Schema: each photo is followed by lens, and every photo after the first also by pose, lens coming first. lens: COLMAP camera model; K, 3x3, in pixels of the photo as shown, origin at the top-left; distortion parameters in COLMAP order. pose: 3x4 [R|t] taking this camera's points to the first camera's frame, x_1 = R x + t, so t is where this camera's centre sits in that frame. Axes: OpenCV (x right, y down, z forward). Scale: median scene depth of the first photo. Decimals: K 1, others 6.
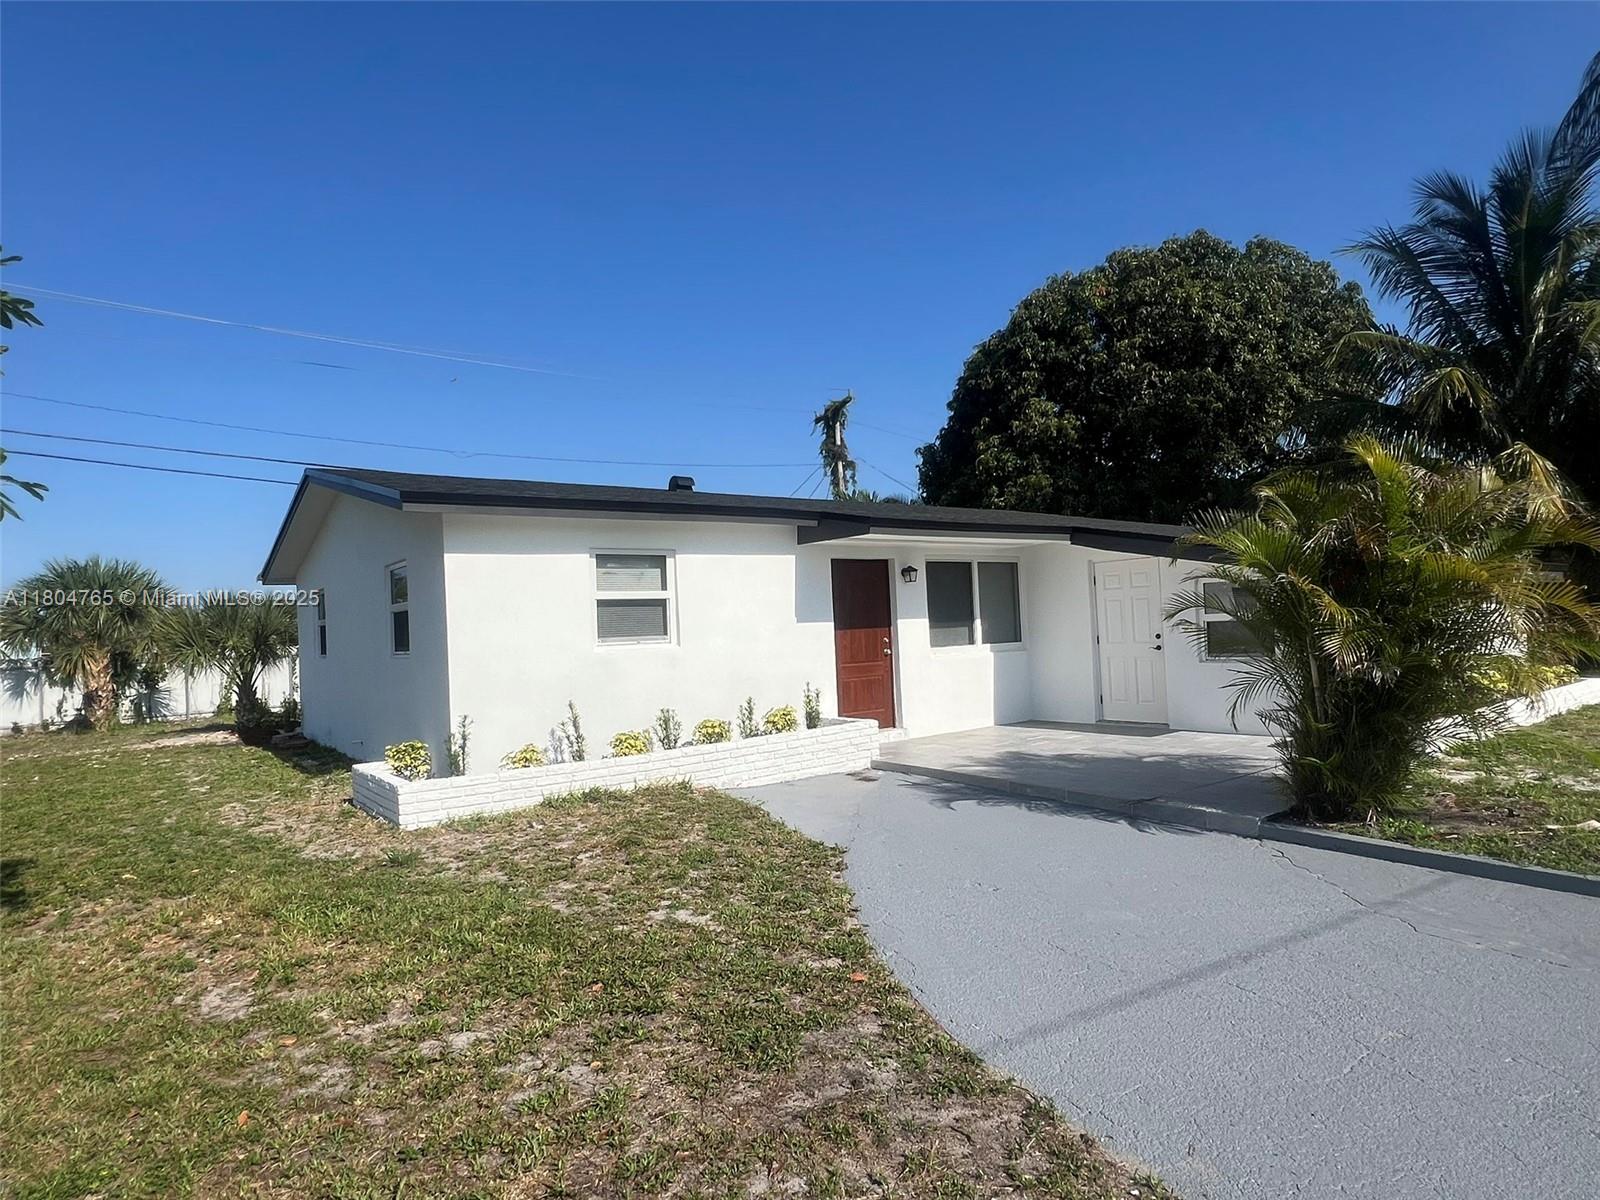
lens RADIAL K [[896.5, 0, 800.0], [0, 896.5, 600.0], [0, 0, 1]] dist [0.001184, -0.000371]
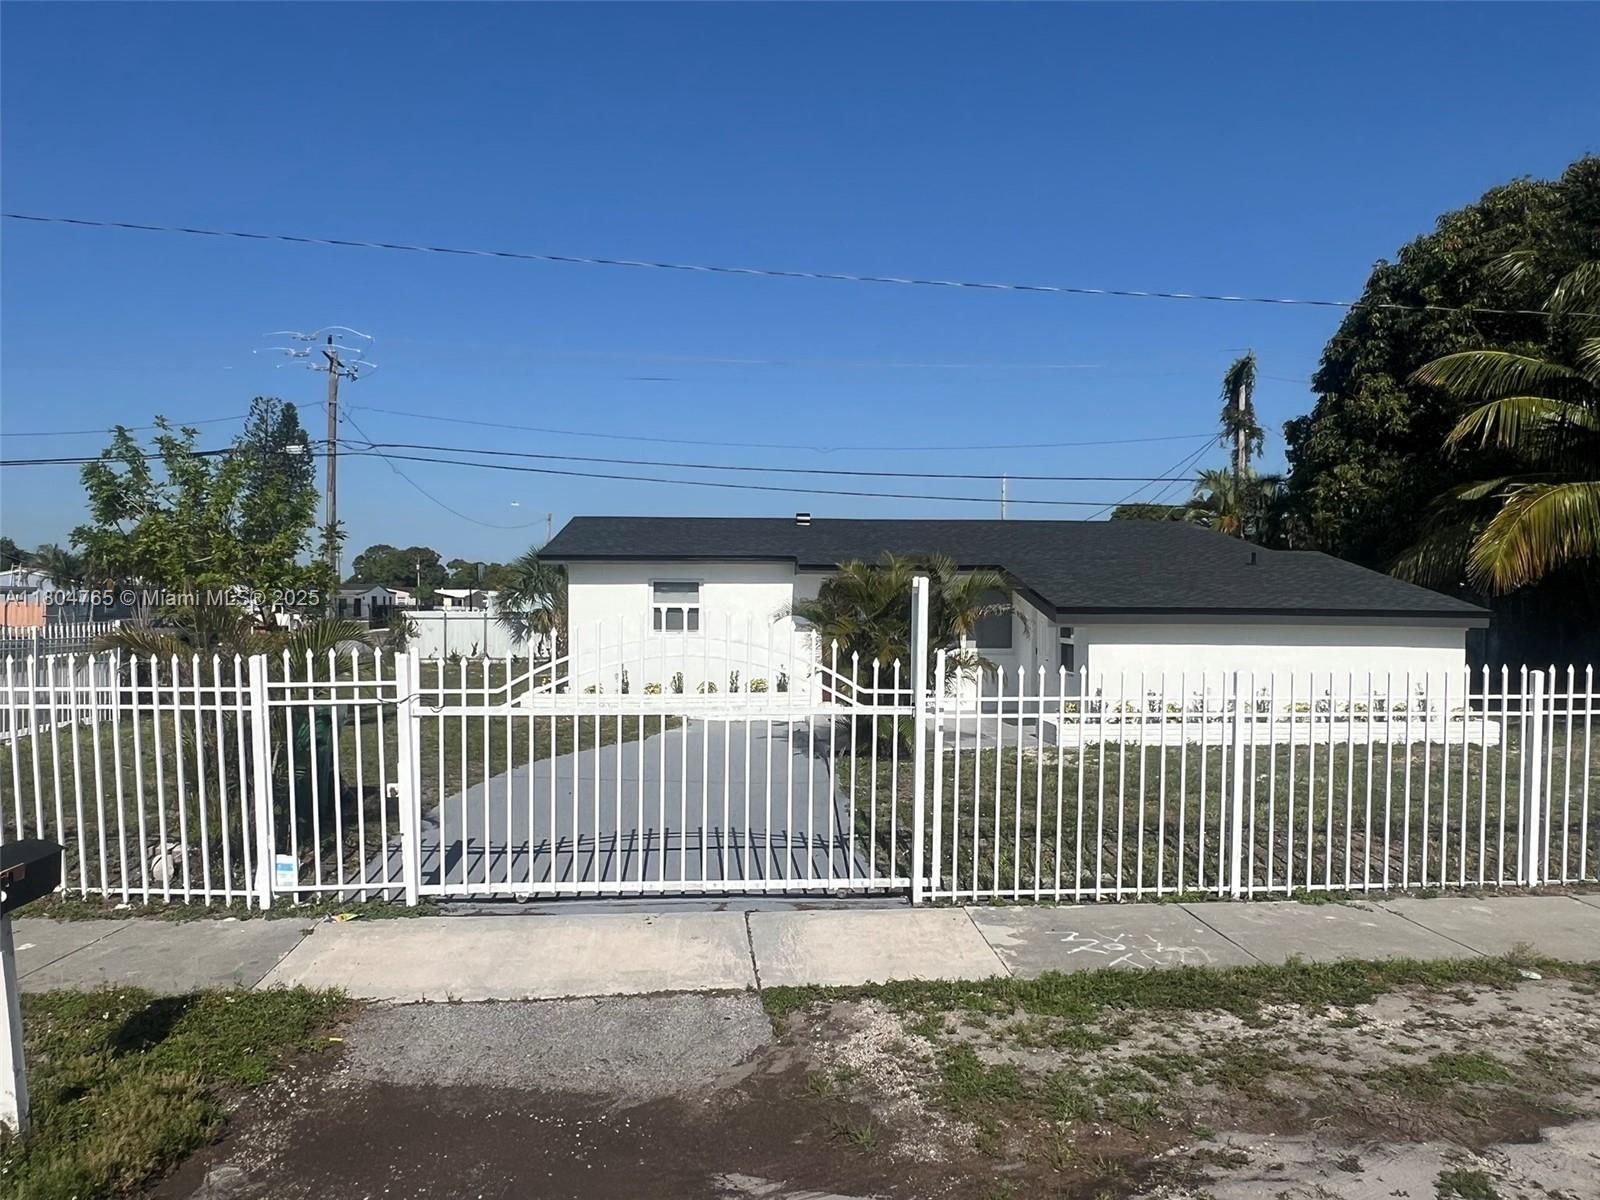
lens RADIAL K [[1152.6, 0, 800.0], [0, 1152.6, 600.0], [0, 0, 1]] dist [0.002165, 0.000561]
pose [[0.838457, 0.047328, -0.542909, 0.546865], [-0.024283, 0.998477, 0.049540, -0.060095], [0.544427, -0.028354, 0.838329, -0.338396]]
